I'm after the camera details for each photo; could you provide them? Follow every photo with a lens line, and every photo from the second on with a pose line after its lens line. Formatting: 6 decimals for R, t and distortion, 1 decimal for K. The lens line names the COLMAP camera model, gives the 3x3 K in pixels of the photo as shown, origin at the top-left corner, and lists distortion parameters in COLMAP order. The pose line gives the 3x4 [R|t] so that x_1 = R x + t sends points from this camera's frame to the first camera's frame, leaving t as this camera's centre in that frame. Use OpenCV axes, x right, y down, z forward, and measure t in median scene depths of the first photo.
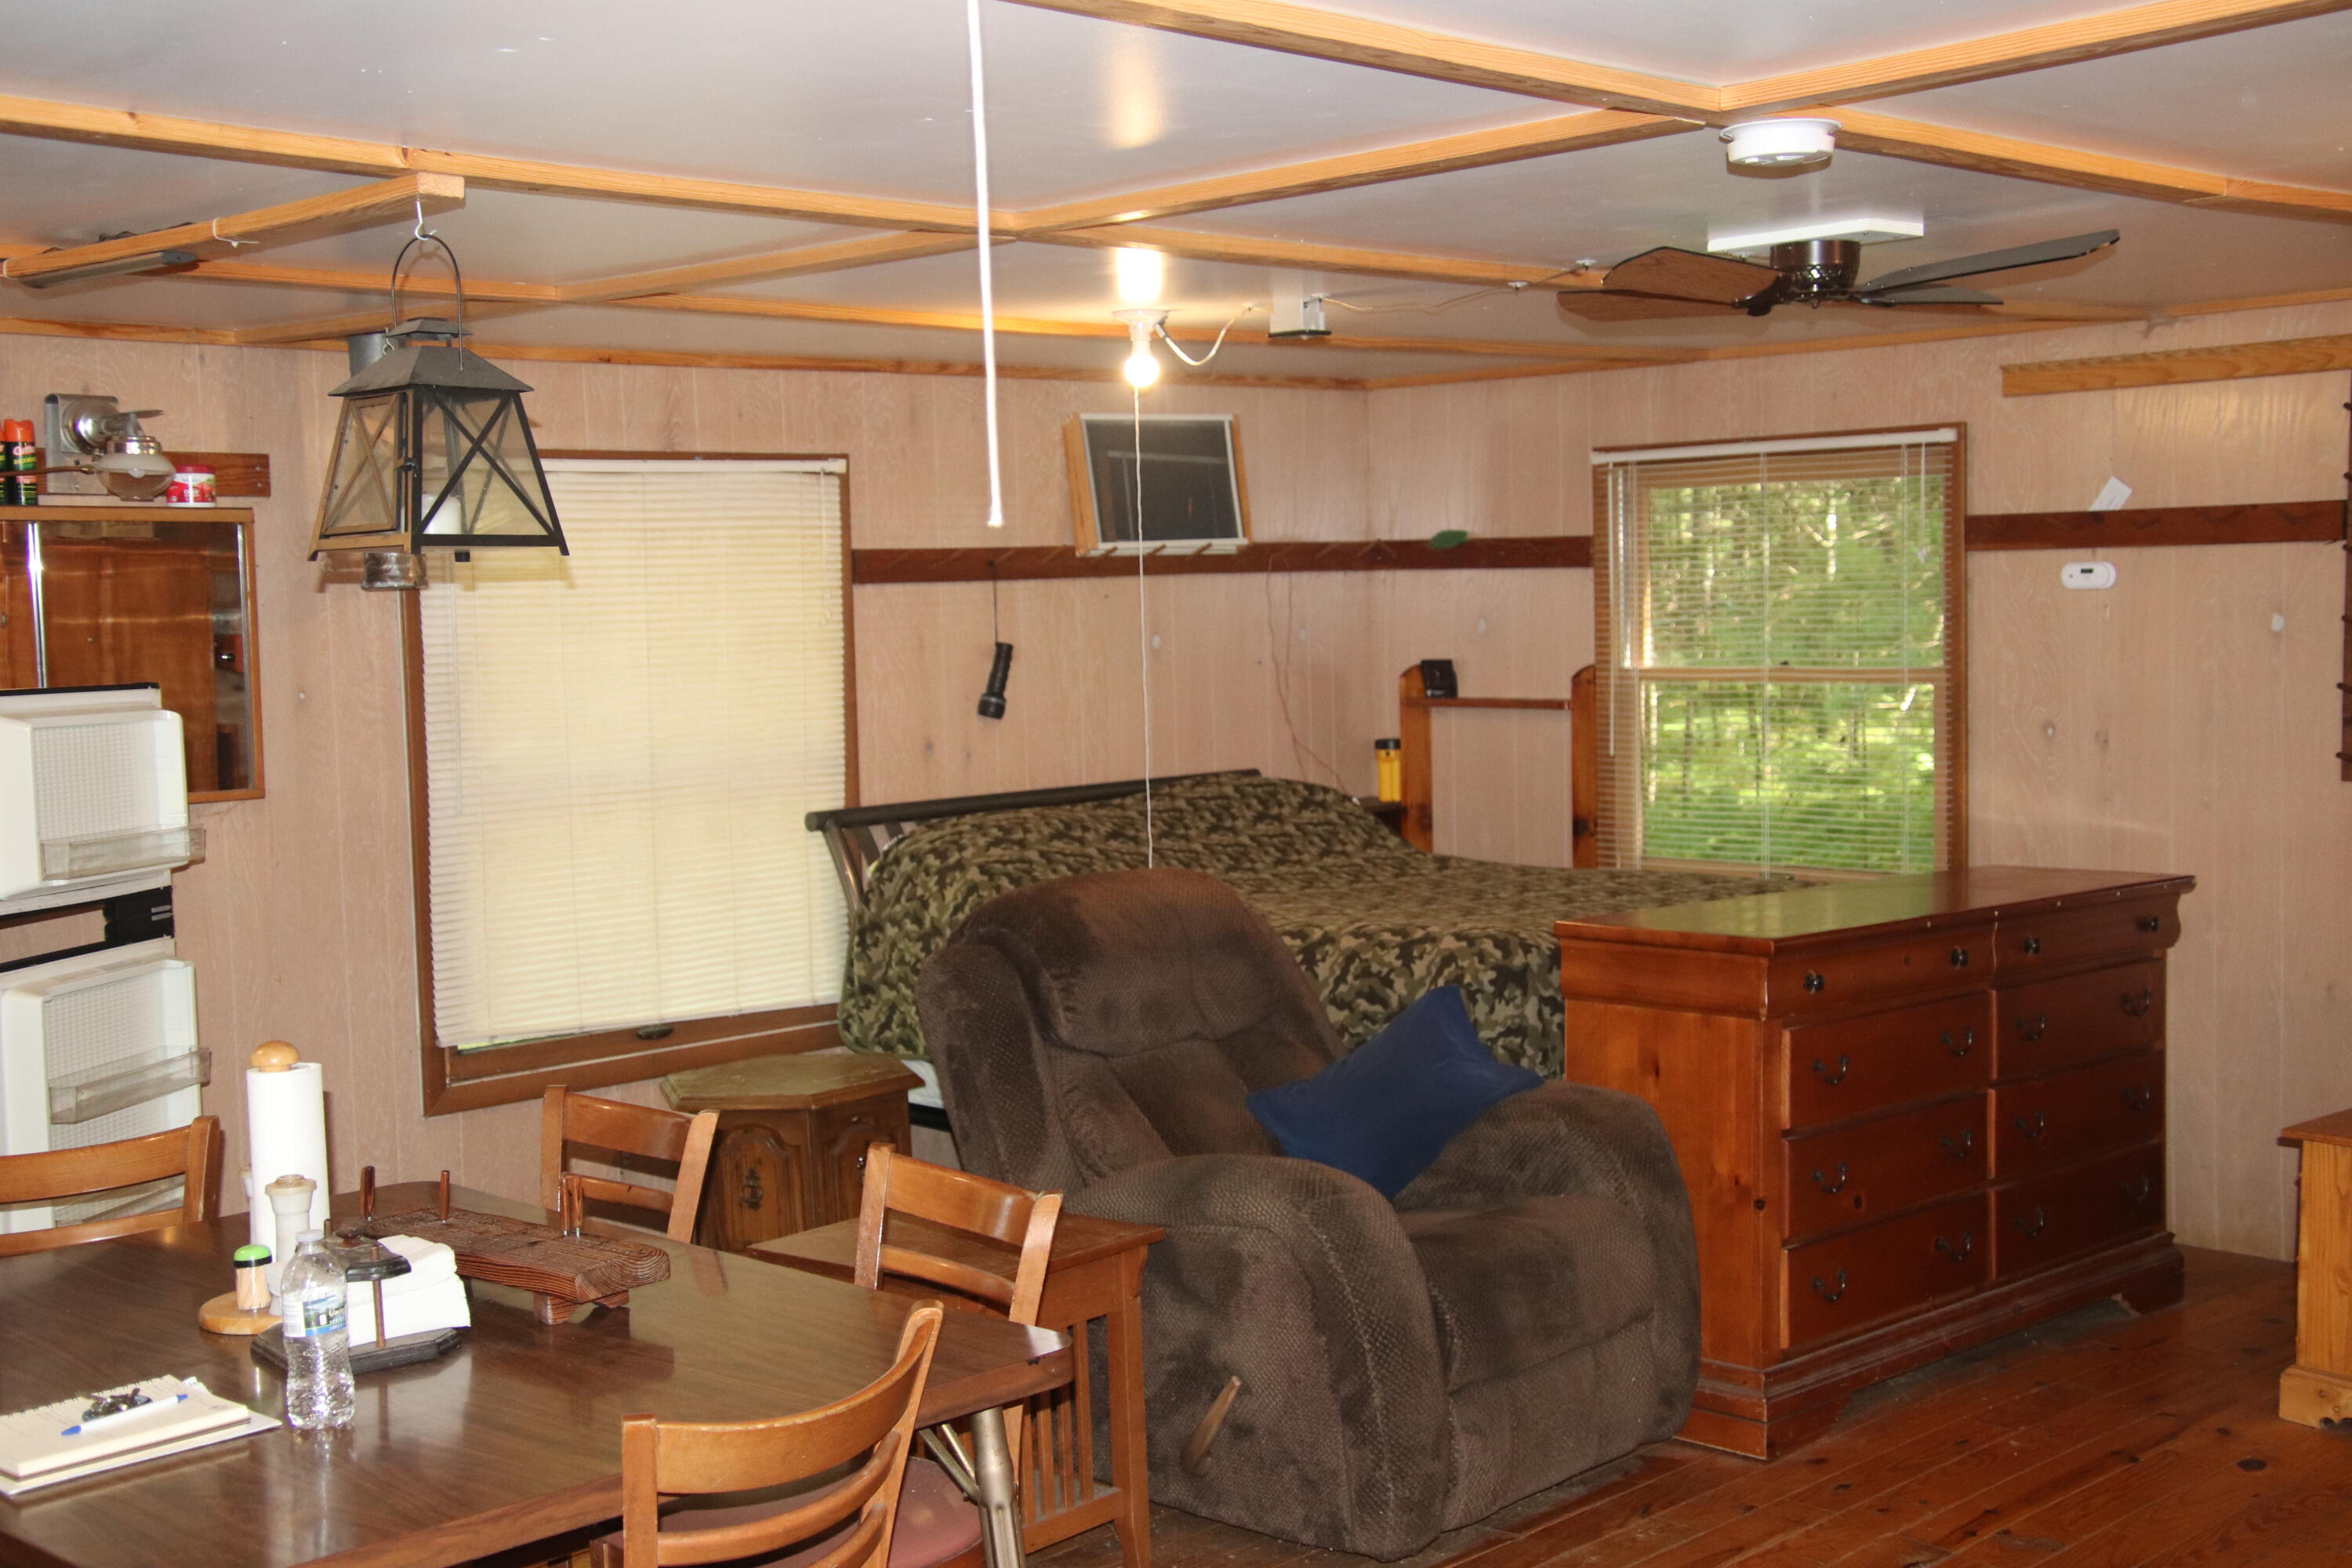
lens RADIAL K [[2753.8, 0, 1176.0], [0, 2753.8, 784.0], [0, 0, 1]] dist [0.138143, 0.027730]
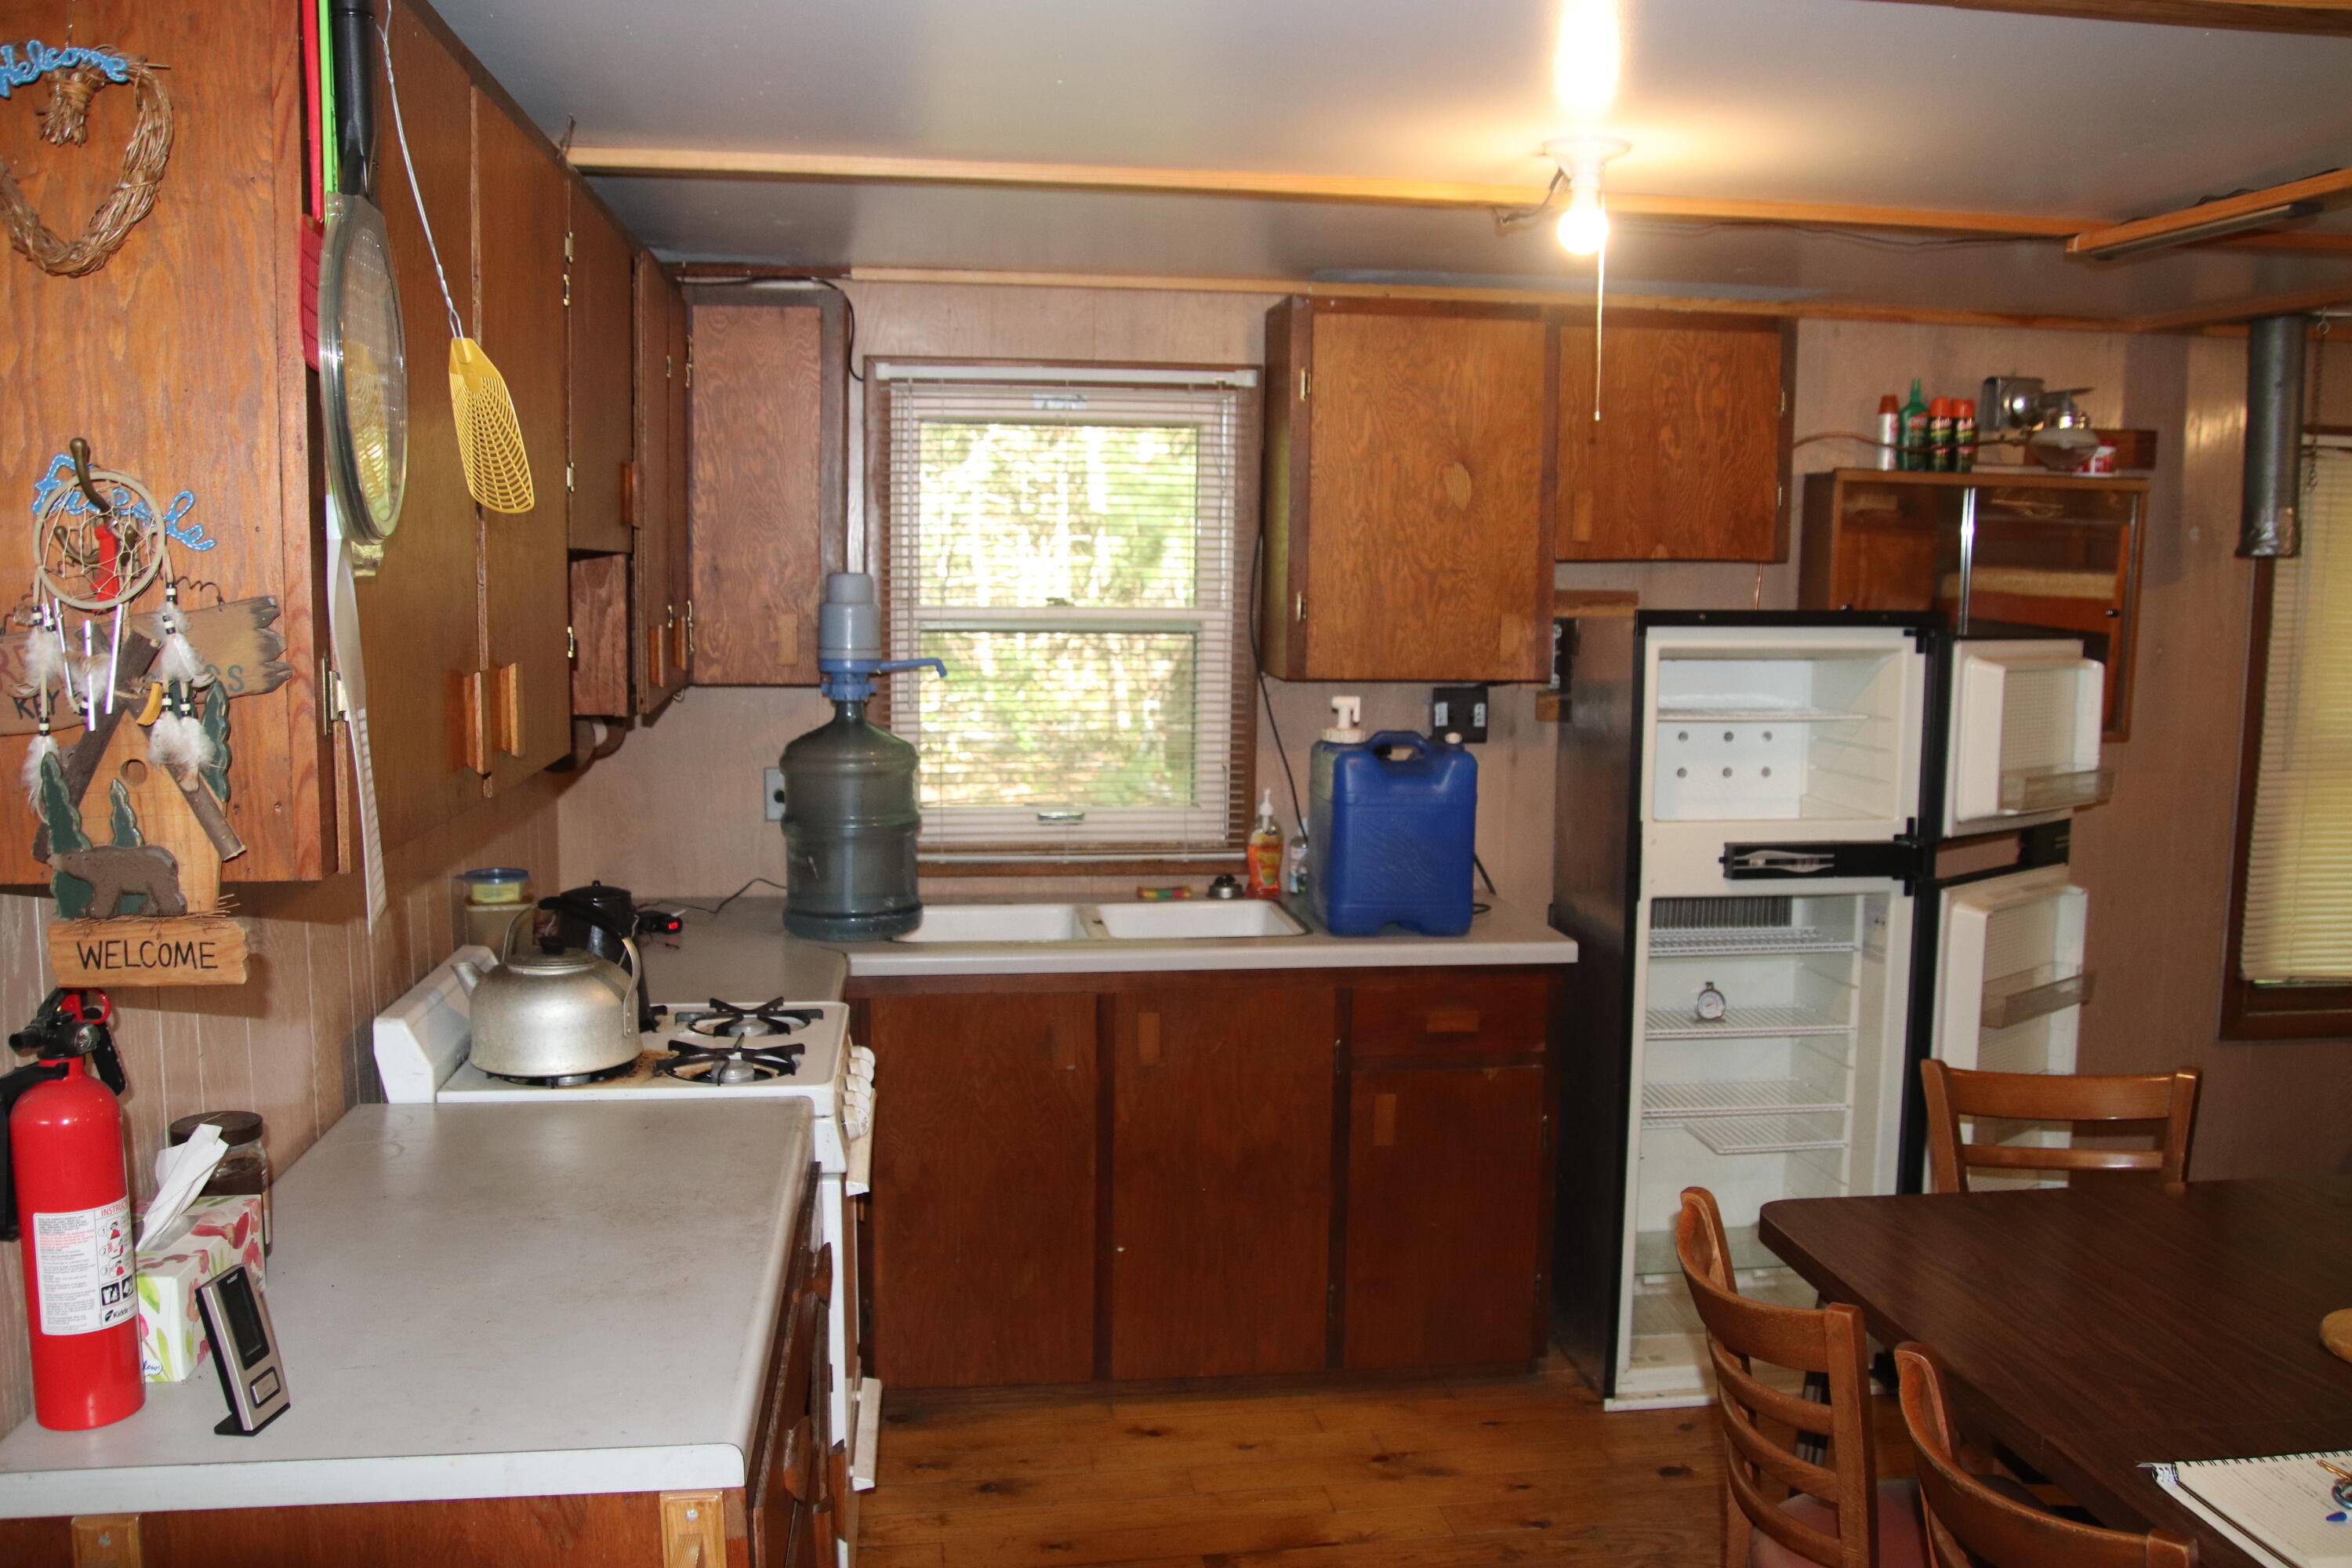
lens RADIAL K [[1970.9, 0, 1176.0], [0, 1970.9, 784.0], [0, 0, 1]] dist [-0.132157, 0.002105]
pose [[0.802878, 0.096012, -0.588362, -0.191385], [-0.067550, 0.995241, 0.070230, -0.005953], [0.592305, -0.016642, 0.805542, 0.177555]]
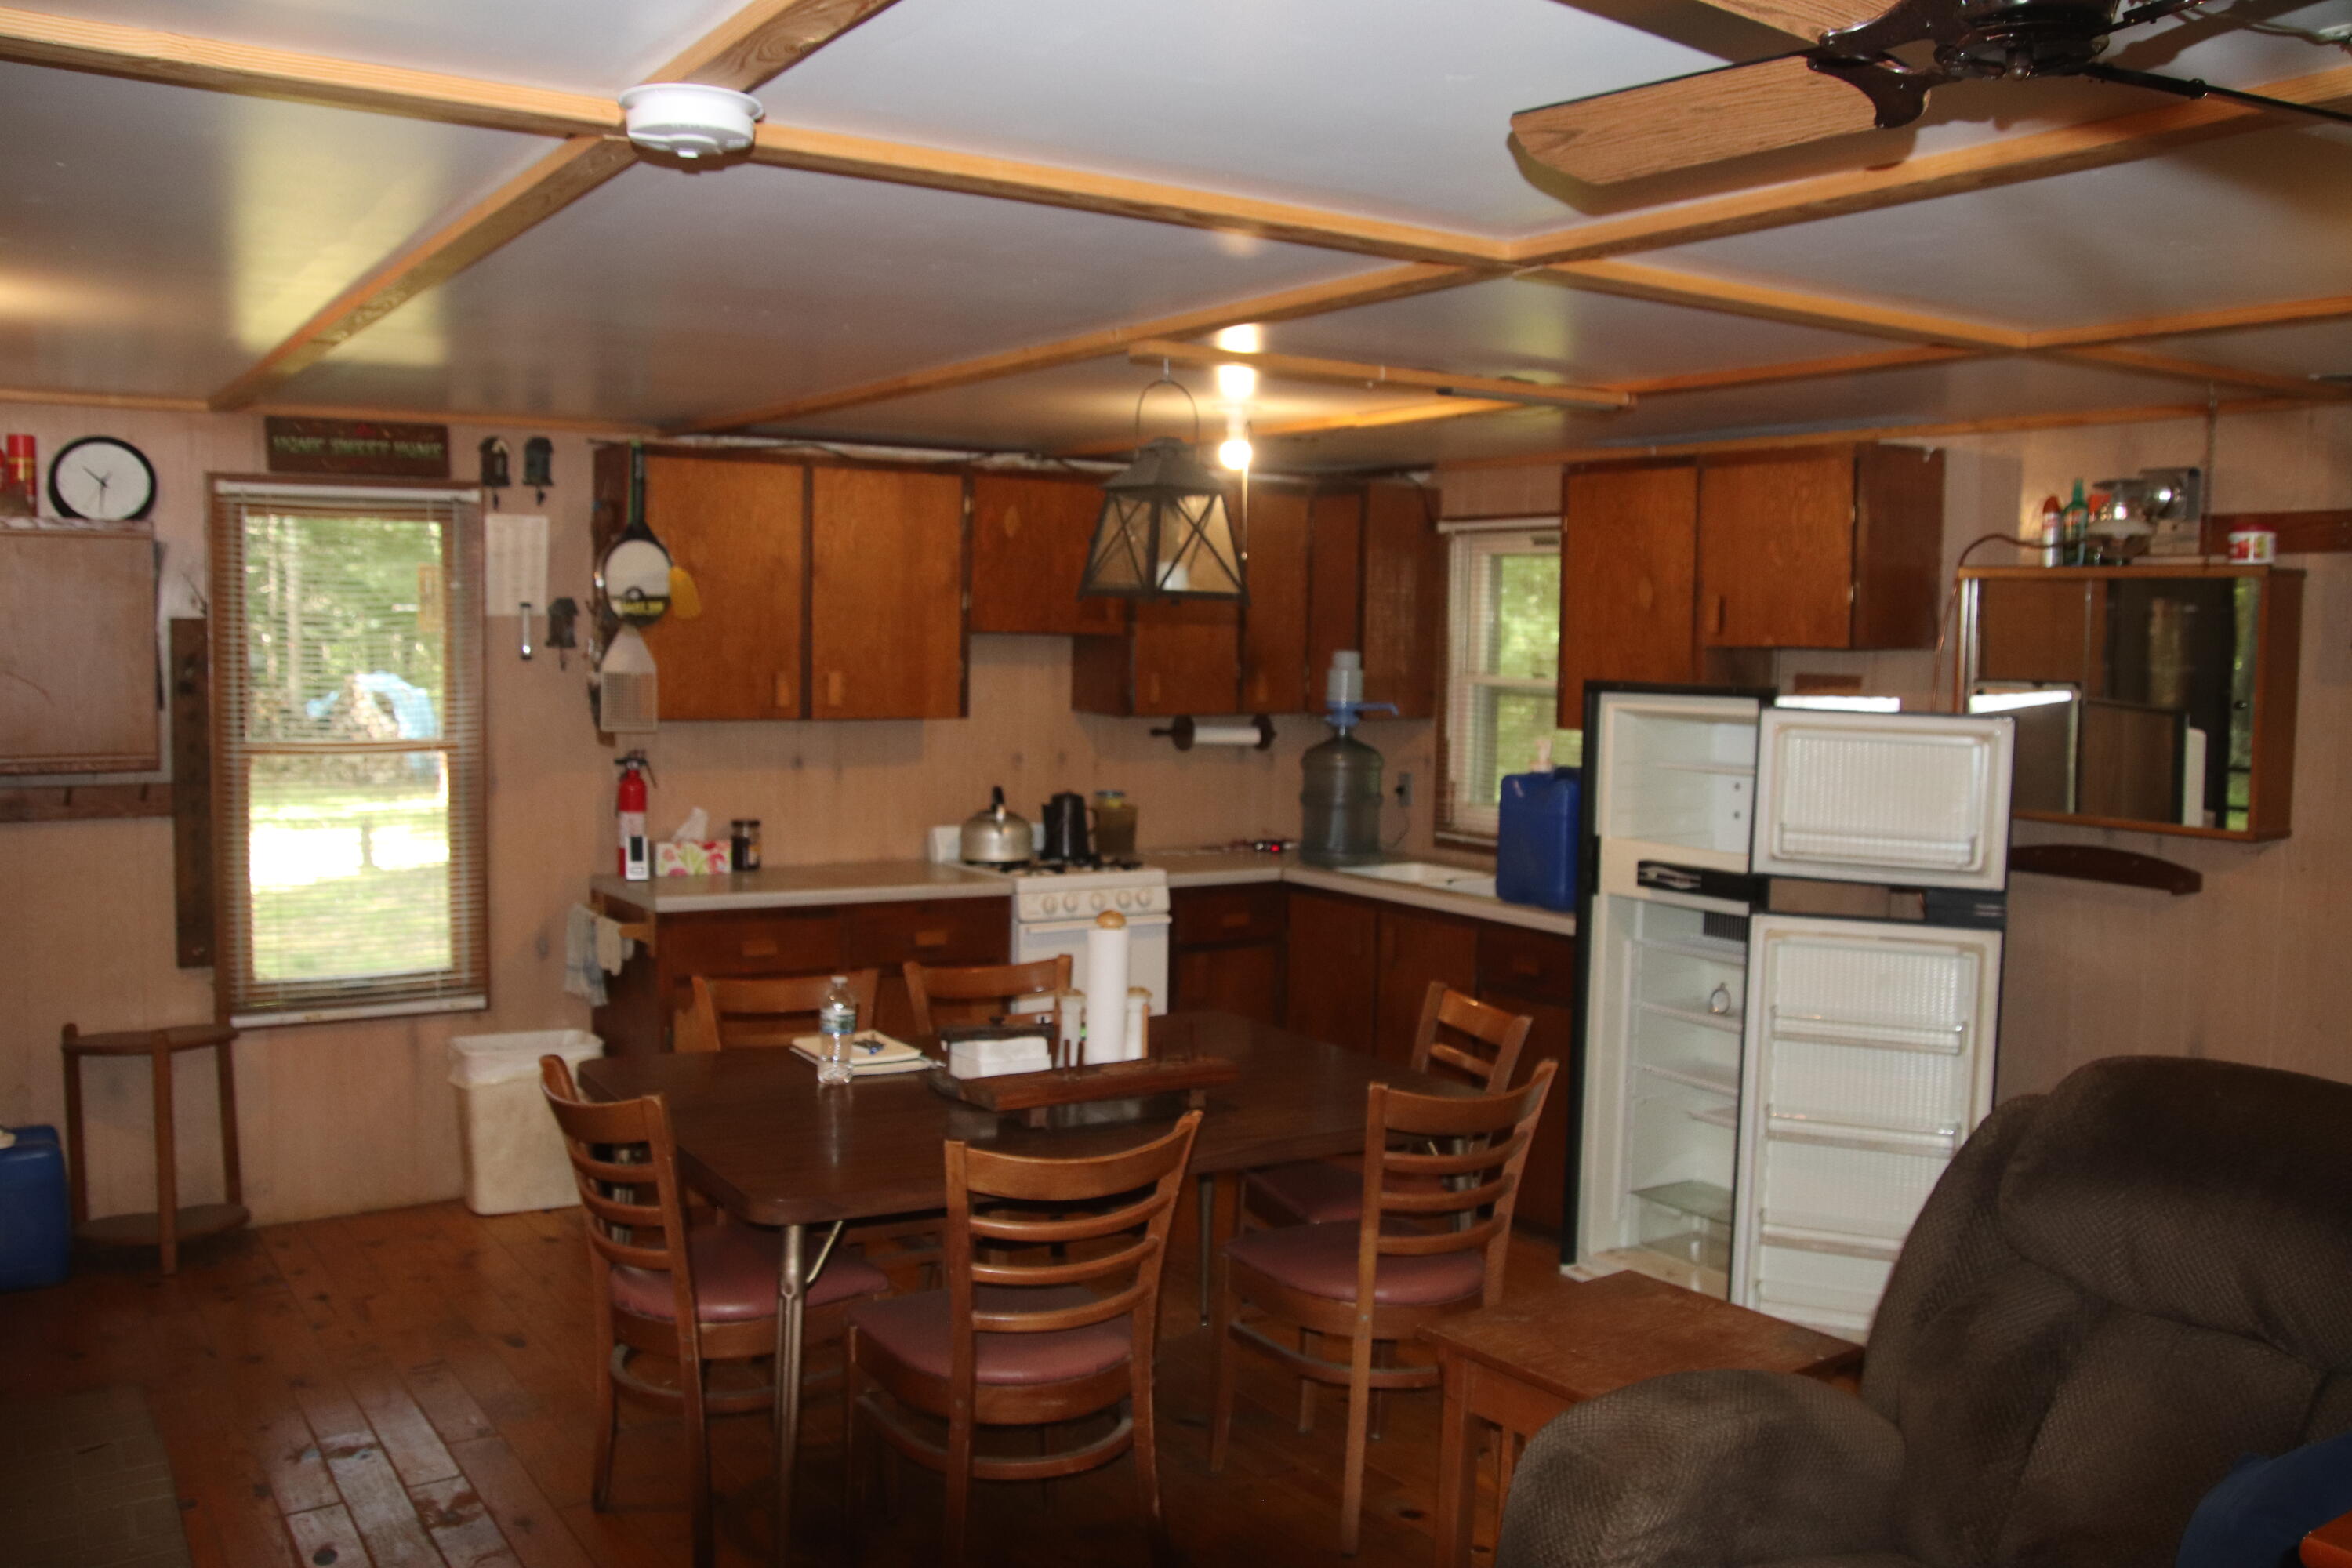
lens RADIAL K [[1970.9, 0, 1176.0], [0, 1970.9, 784.0], [0, 0, 1]] dist [-0.132157, 0.002105]
pose [[-0.205599, 0.090880, -0.974407, 0.448856], [-0.084545, 0.990307, 0.110202, -0.062519], [0.974977, 0.105039, -0.195923, 0.774584]]
